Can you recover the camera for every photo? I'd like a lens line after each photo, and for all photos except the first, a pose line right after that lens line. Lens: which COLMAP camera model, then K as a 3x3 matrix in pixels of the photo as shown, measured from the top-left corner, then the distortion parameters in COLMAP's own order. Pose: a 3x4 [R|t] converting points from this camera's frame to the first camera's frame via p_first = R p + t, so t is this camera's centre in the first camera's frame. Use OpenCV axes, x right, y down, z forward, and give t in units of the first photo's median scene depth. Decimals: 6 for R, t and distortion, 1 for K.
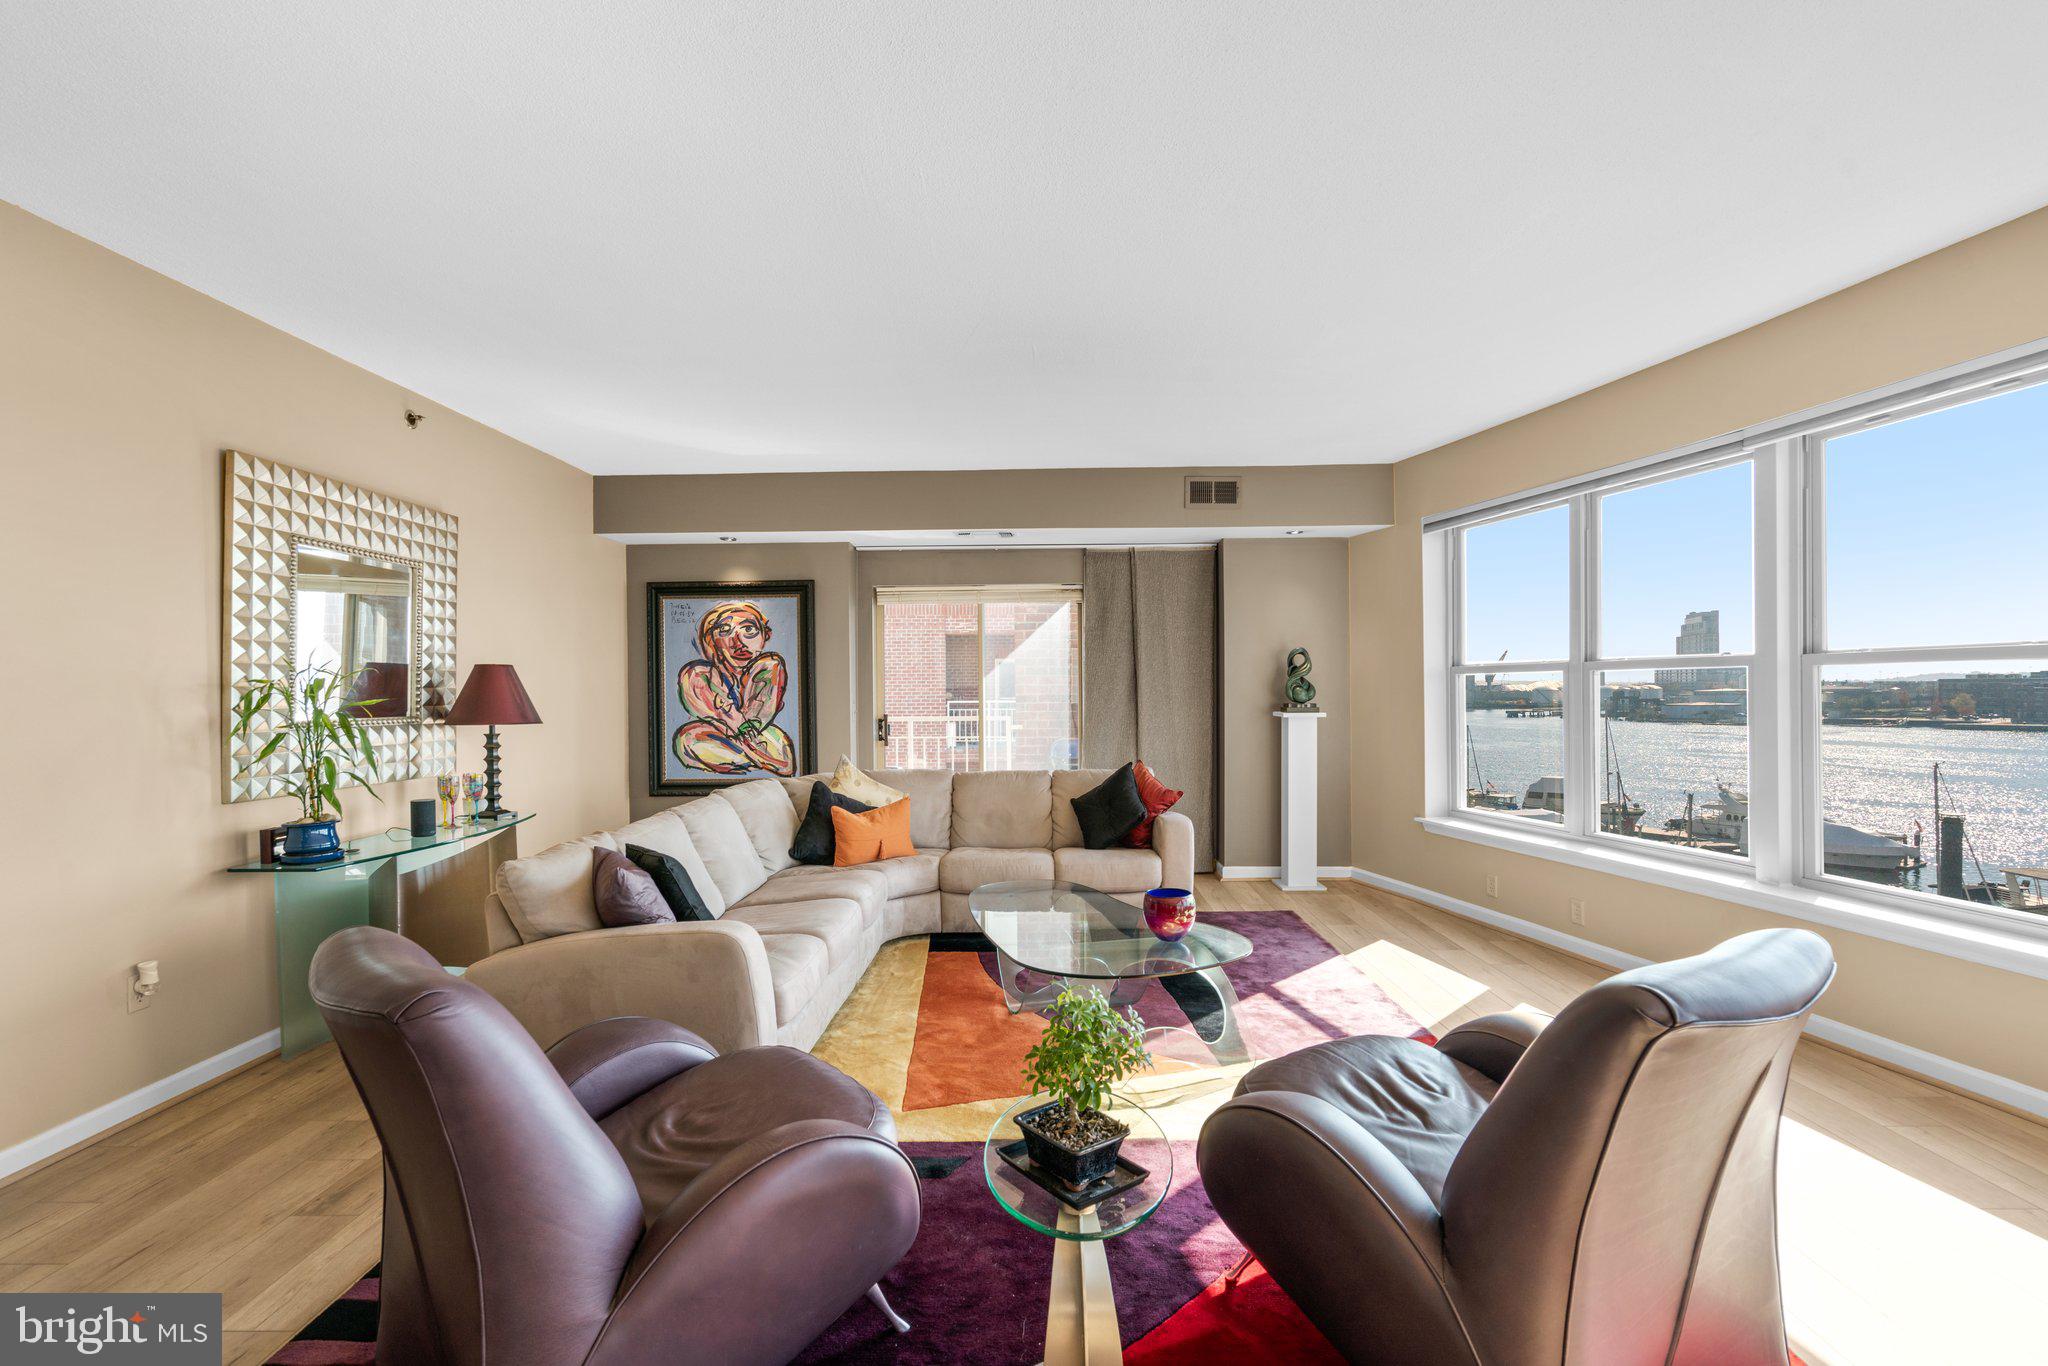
lens RADIAL K [[933.3, 0, 1029.6], [0, 933.3, 708.1], [0, 0, 1]] dist [-0.001950, 0.000872]
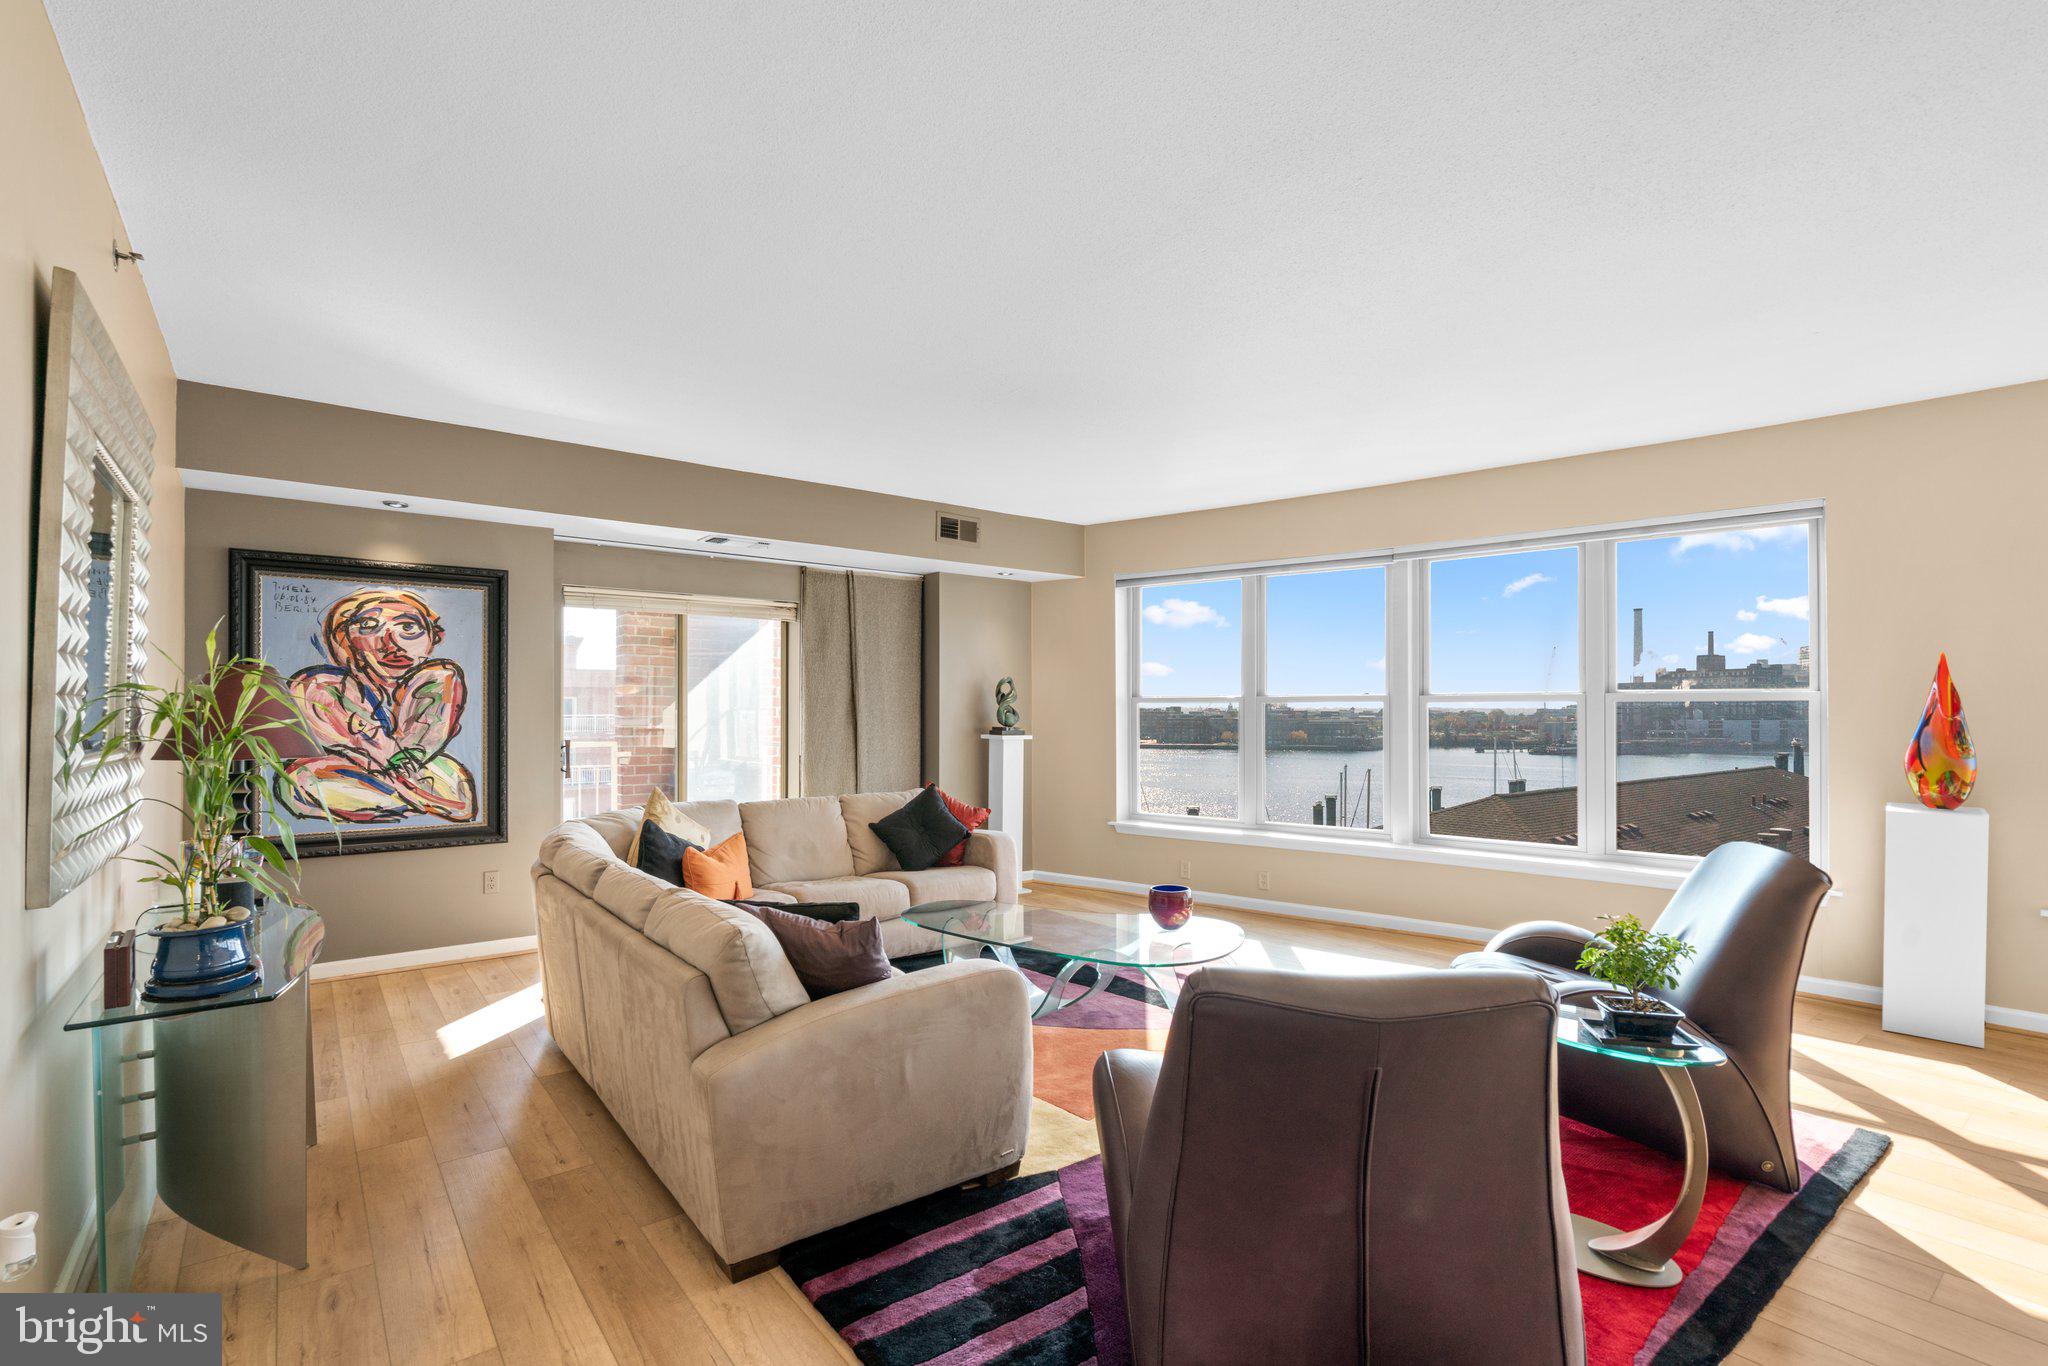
lens RADIAL K [[933.3, 0, 1029.6], [0, 933.3, 708.1], [0, 0, 1]] dist [-0.001950, 0.000872]
pose [[0.779265, 0.012927, 0.626562, -0.379880], [0.003822, 0.999671, -0.025379, 0.001142], [-0.626683, 0.022171, 0.778959, 0.107450]]
